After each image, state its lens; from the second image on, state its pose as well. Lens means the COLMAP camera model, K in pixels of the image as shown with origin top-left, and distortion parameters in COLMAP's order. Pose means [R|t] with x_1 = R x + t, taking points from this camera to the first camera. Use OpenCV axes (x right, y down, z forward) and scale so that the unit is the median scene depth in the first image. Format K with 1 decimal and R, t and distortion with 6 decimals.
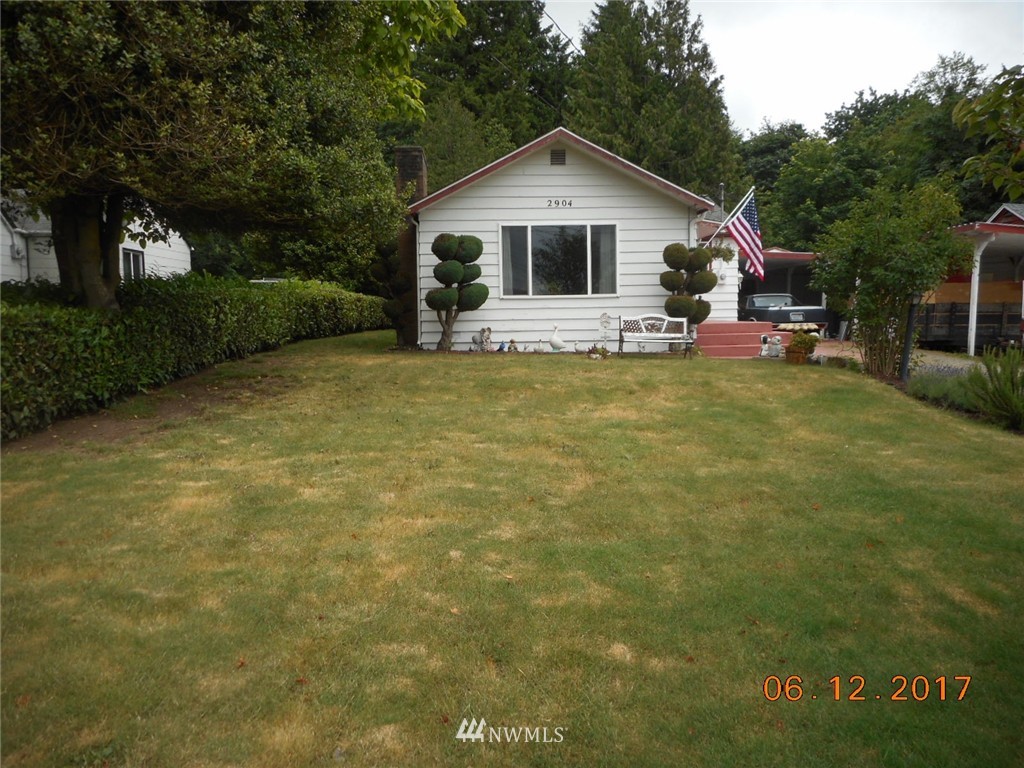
lens RADIAL K [[733.6, 0, 512.6], [0, 733.6, 389.3], [0, 0, 1]] dist [-0.002289, -0.002673]
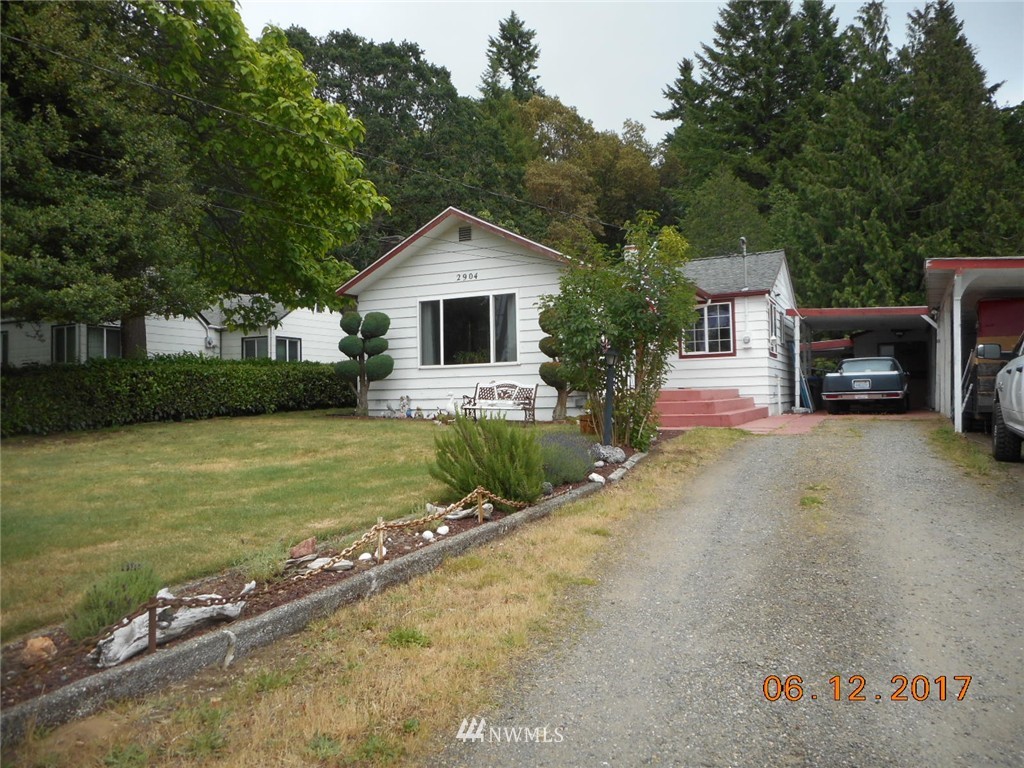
lens RADIAL K [[740.8, 0, 512.0], [0, 740.8, 384.0], [0, 0, 1]] dist [0.009898, -0.002413]
pose [[0.879300, -0.010439, -0.476154, 0.616068], [-0.043898, 0.993728, -0.102852, 0.002814], [0.474241, 0.111340, 0.873326, 0.128763]]
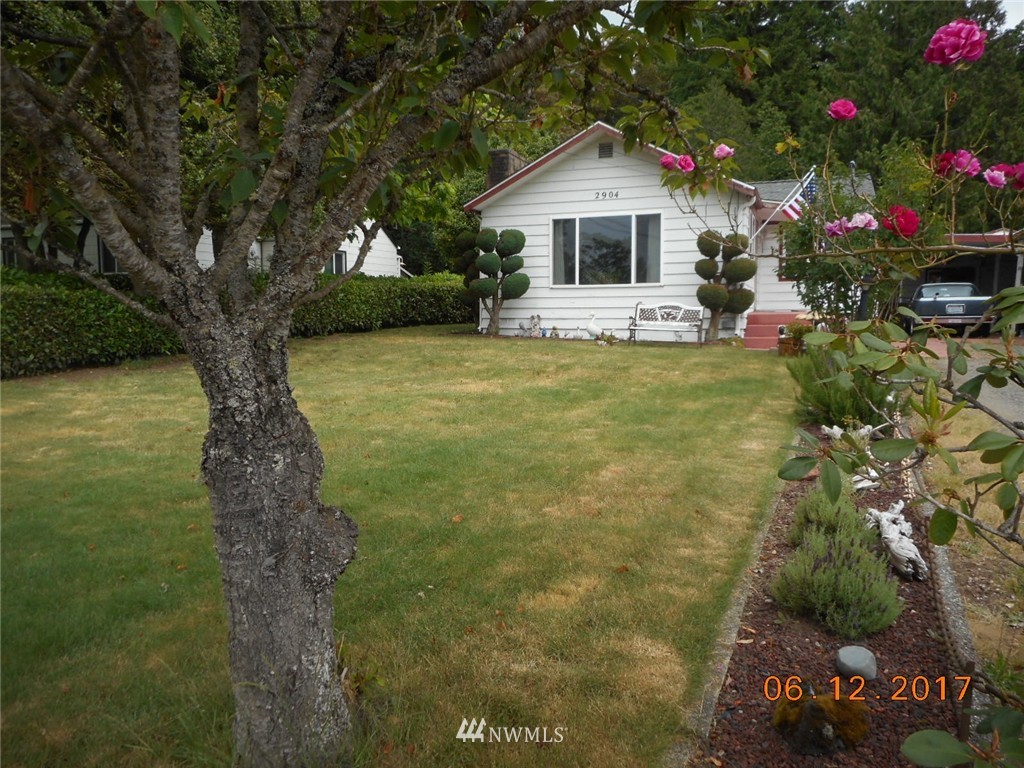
lens RADIAL K [[740.8, 0, 512.0], [0, 740.8, 384.0], [0, 0, 1]] dist [0.009898, -0.002413]
pose [[0.914873, 0.049631, -0.400680, 0.371158], [-0.050965, 0.998674, 0.007333, 0.010297], [0.400512, 0.013712, 0.916189, -0.003206]]
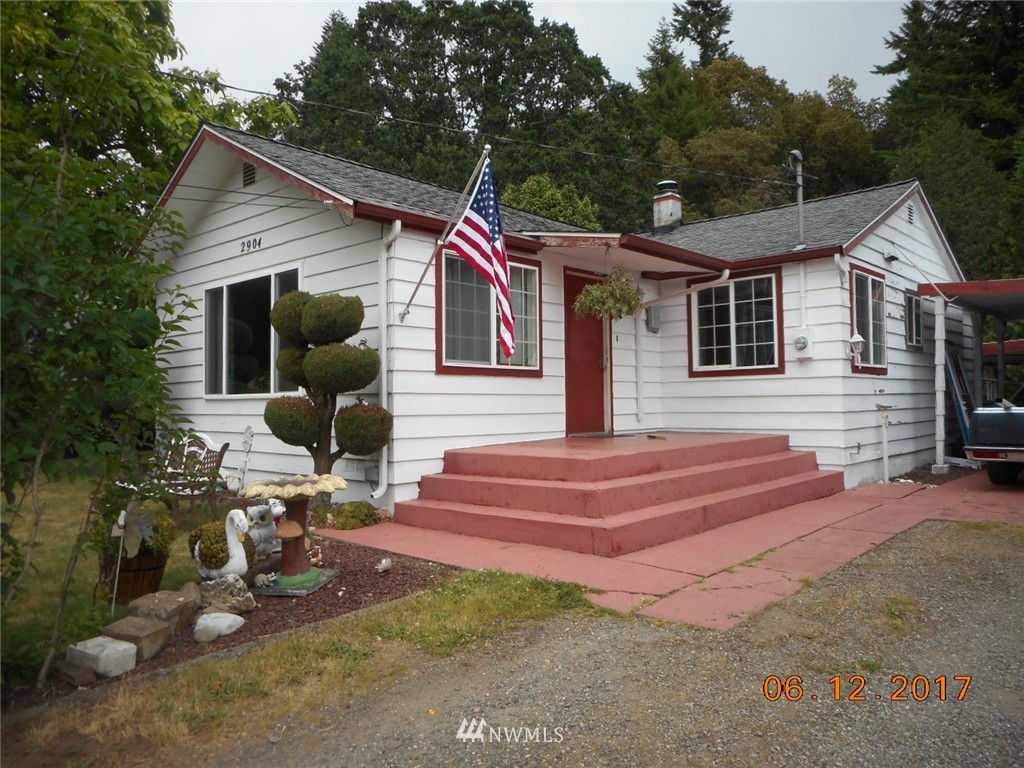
lens RADIAL K [[753.6, 0, 512.0], [0, 753.6, 384.0], [0, 0, 1]] dist [0.006597, -0.005201]
pose [[0.710239, -0.010639, -0.703880, 0.657267], [-0.071244, 0.993666, -0.086907, -0.098868], [0.700346, 0.111872, 0.704982, 0.718537]]
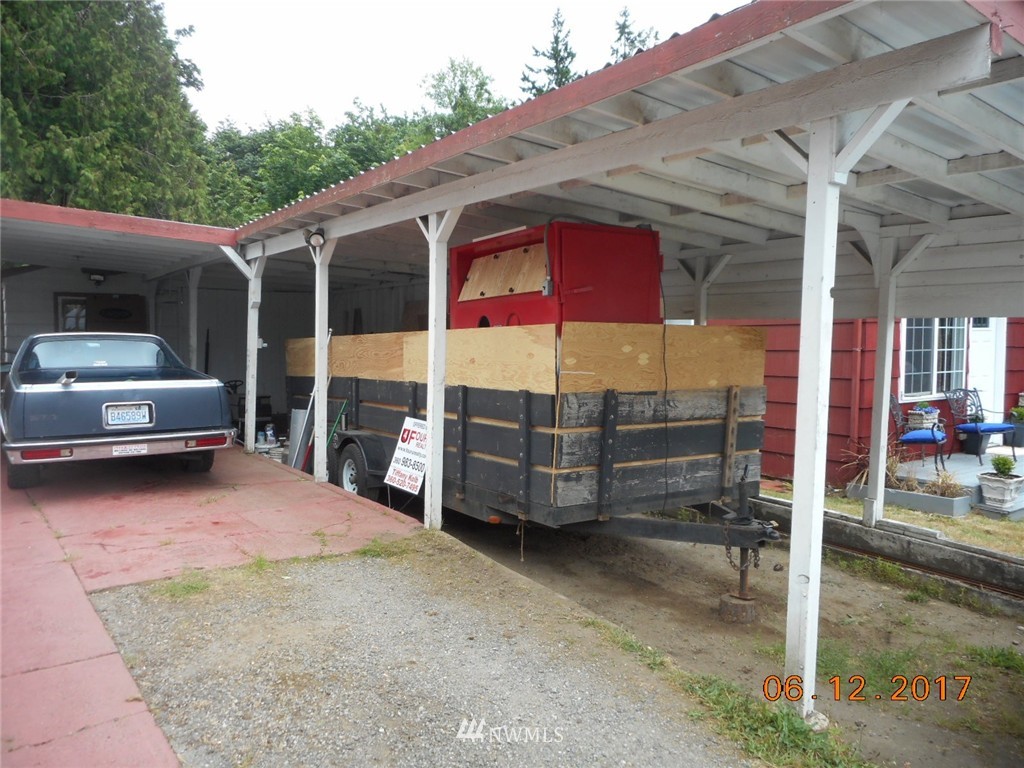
lens RADIAL K [[753.6, 0, 512.0], [0, 753.6, 384.0], [0, 0, 1]] dist [0.006597, -0.005201]
pose [[0.819945, -0.020376, 0.572079, 0.475533], [0.045243, 0.998547, -0.029280, -0.136853], [-0.570651, 0.049890, 0.819676, 0.929775]]
